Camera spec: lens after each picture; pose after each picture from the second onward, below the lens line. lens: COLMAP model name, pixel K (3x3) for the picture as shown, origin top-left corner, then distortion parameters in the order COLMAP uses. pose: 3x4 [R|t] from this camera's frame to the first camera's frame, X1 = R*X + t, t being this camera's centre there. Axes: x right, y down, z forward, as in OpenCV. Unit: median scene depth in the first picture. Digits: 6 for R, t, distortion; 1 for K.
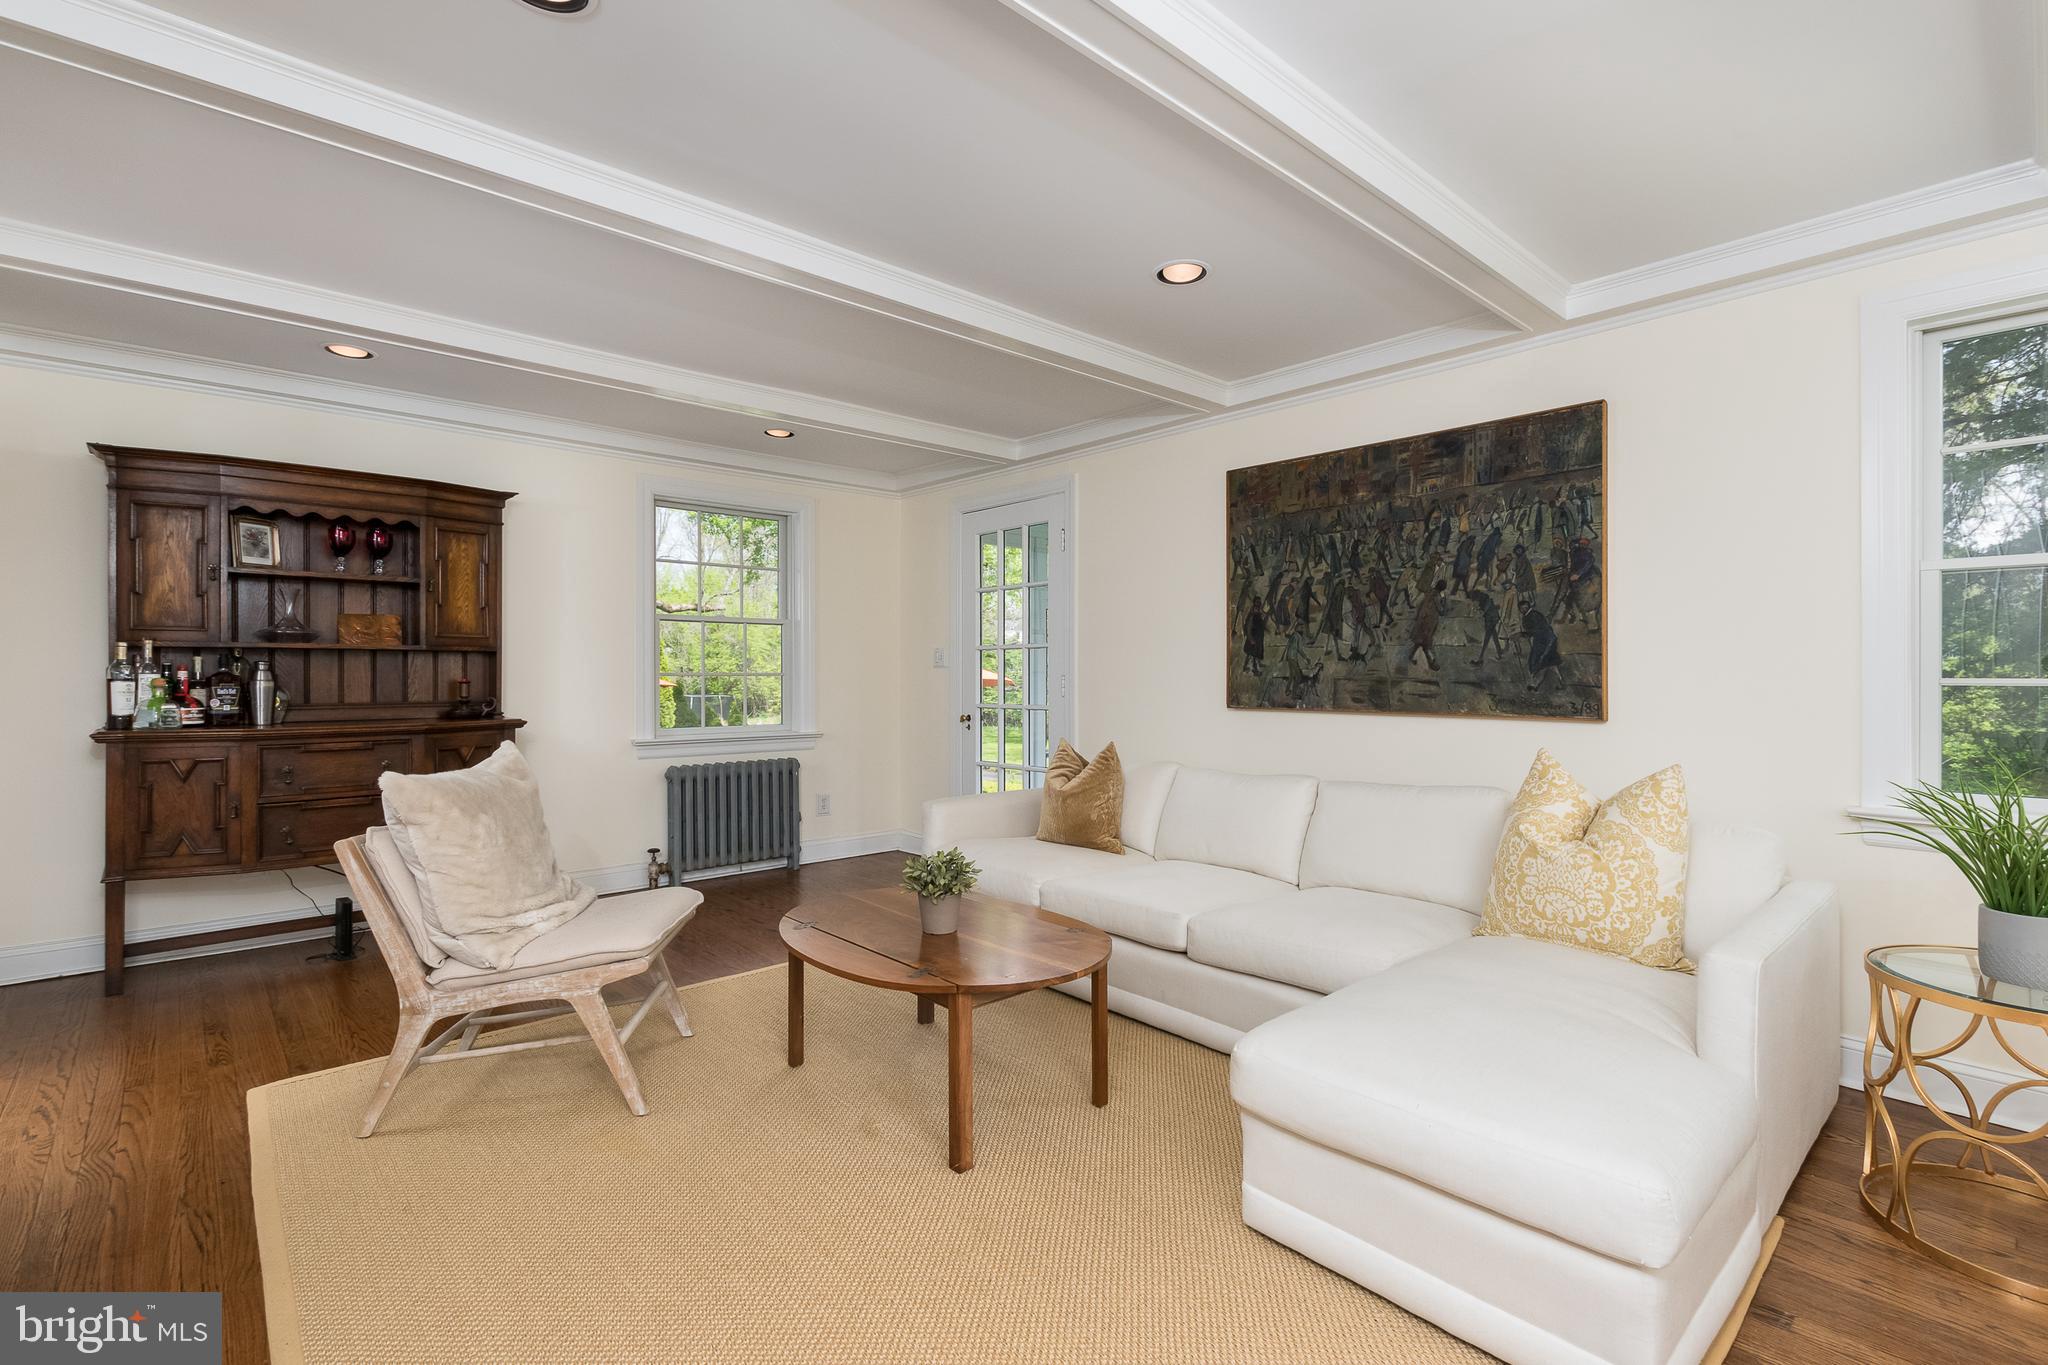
lens RADIAL K [[930.0, 0, 1006.0], [0, 930.0, 673.8], [0, 0, 1]] dist [0.005175, 0.000341]
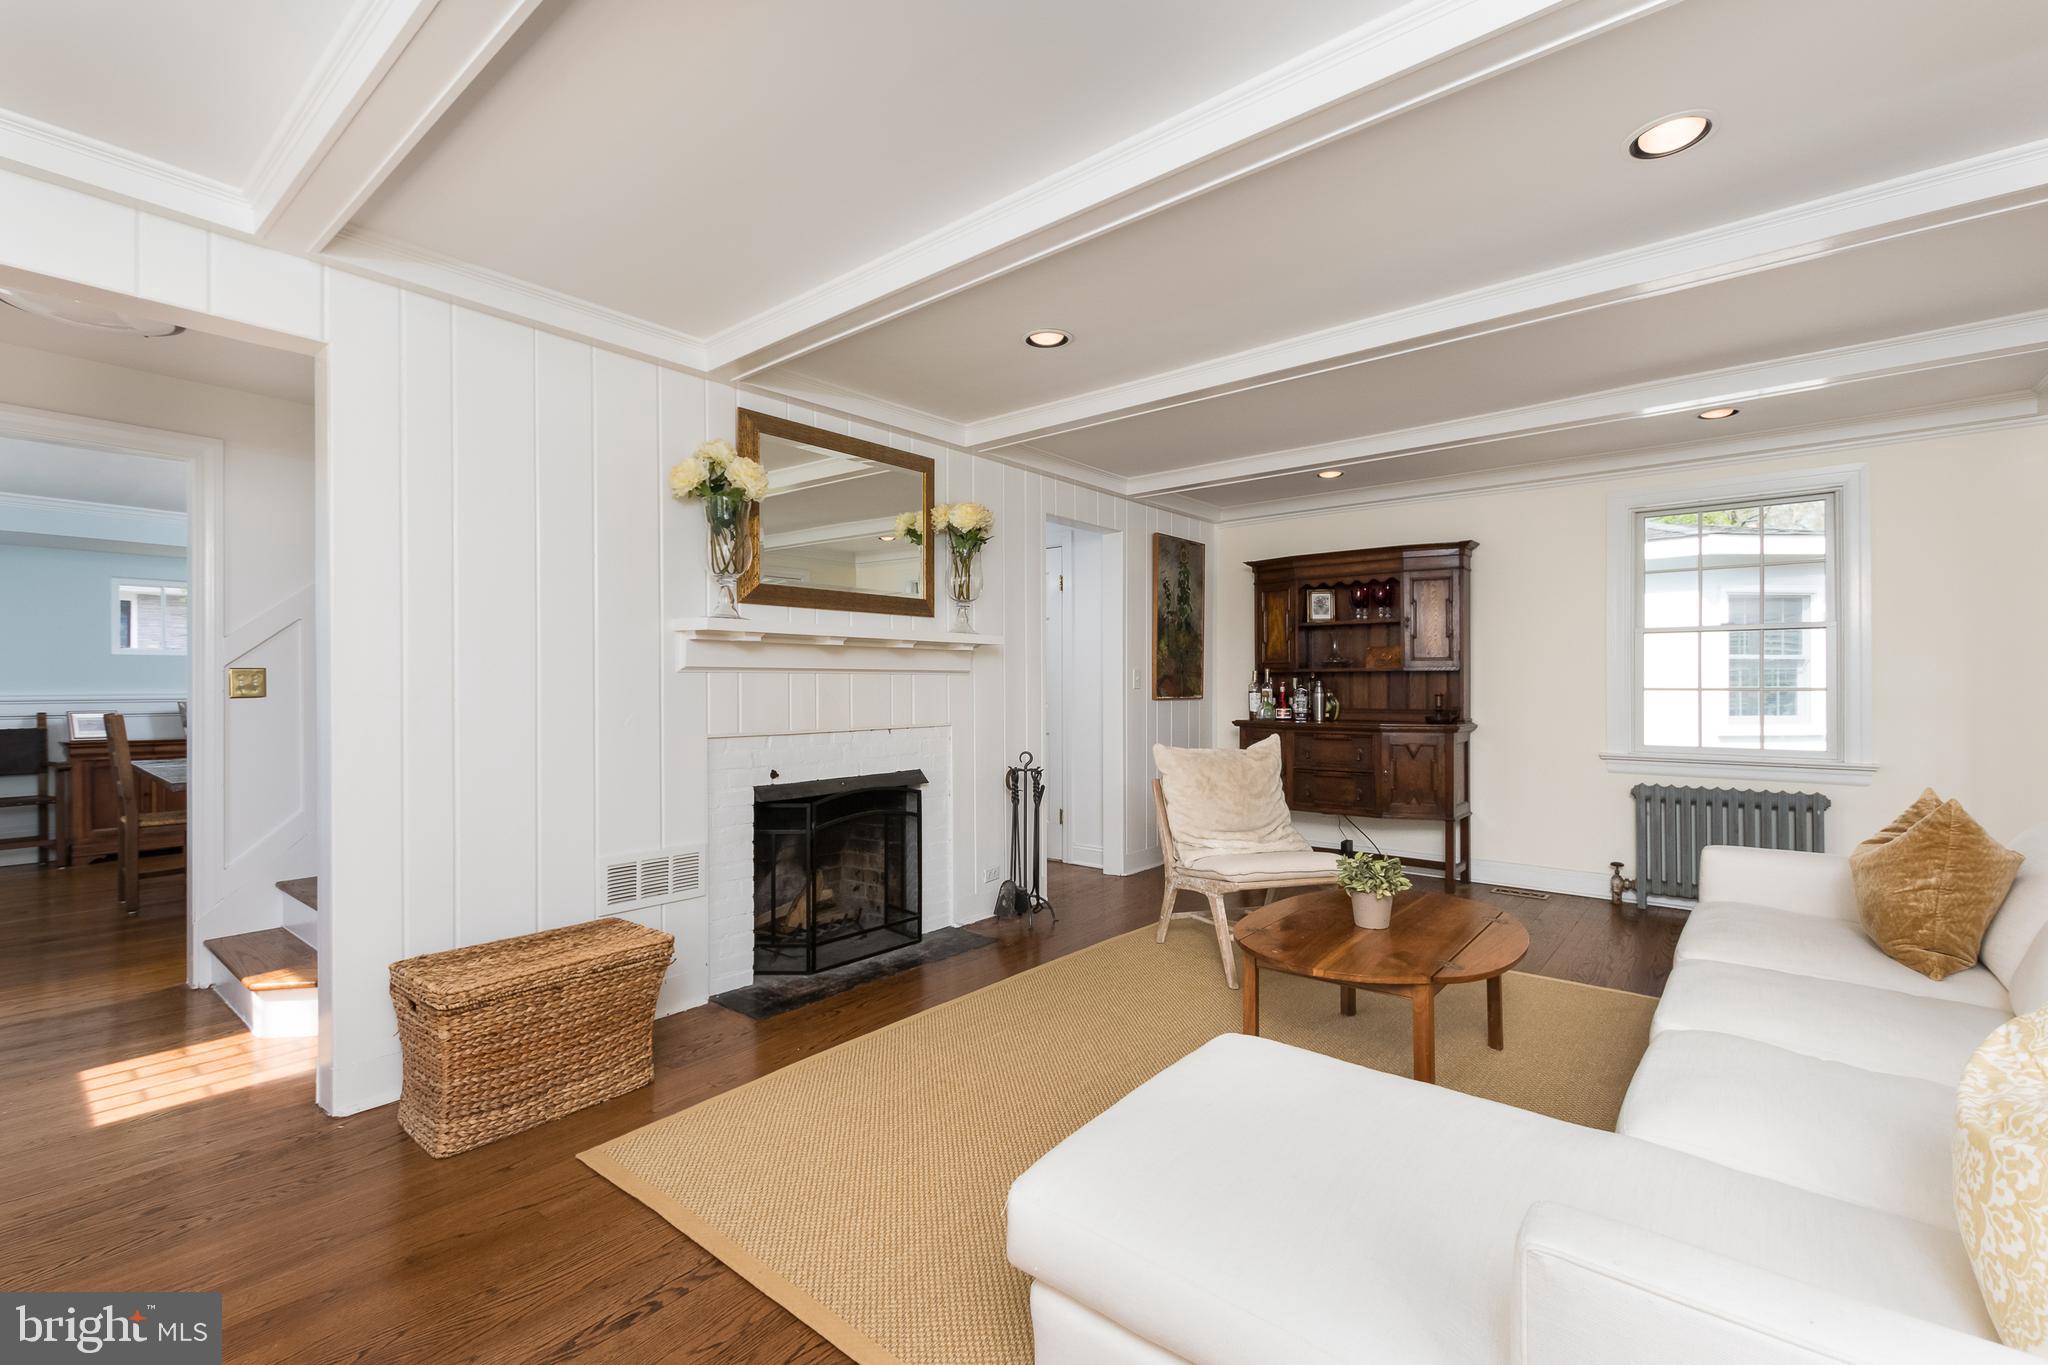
lens RADIAL K [[865.6, 0, 1024.0], [0, 865.6, 682.5], [0, 0, 1]] dist [-0.001613, -0.000270]
pose [[0.153501, -0.003164, -0.988143, 0.558279], [0.000860, 0.999995, -0.003068, -0.005779], [0.988148, -0.000379, 0.153503, 0.278039]]
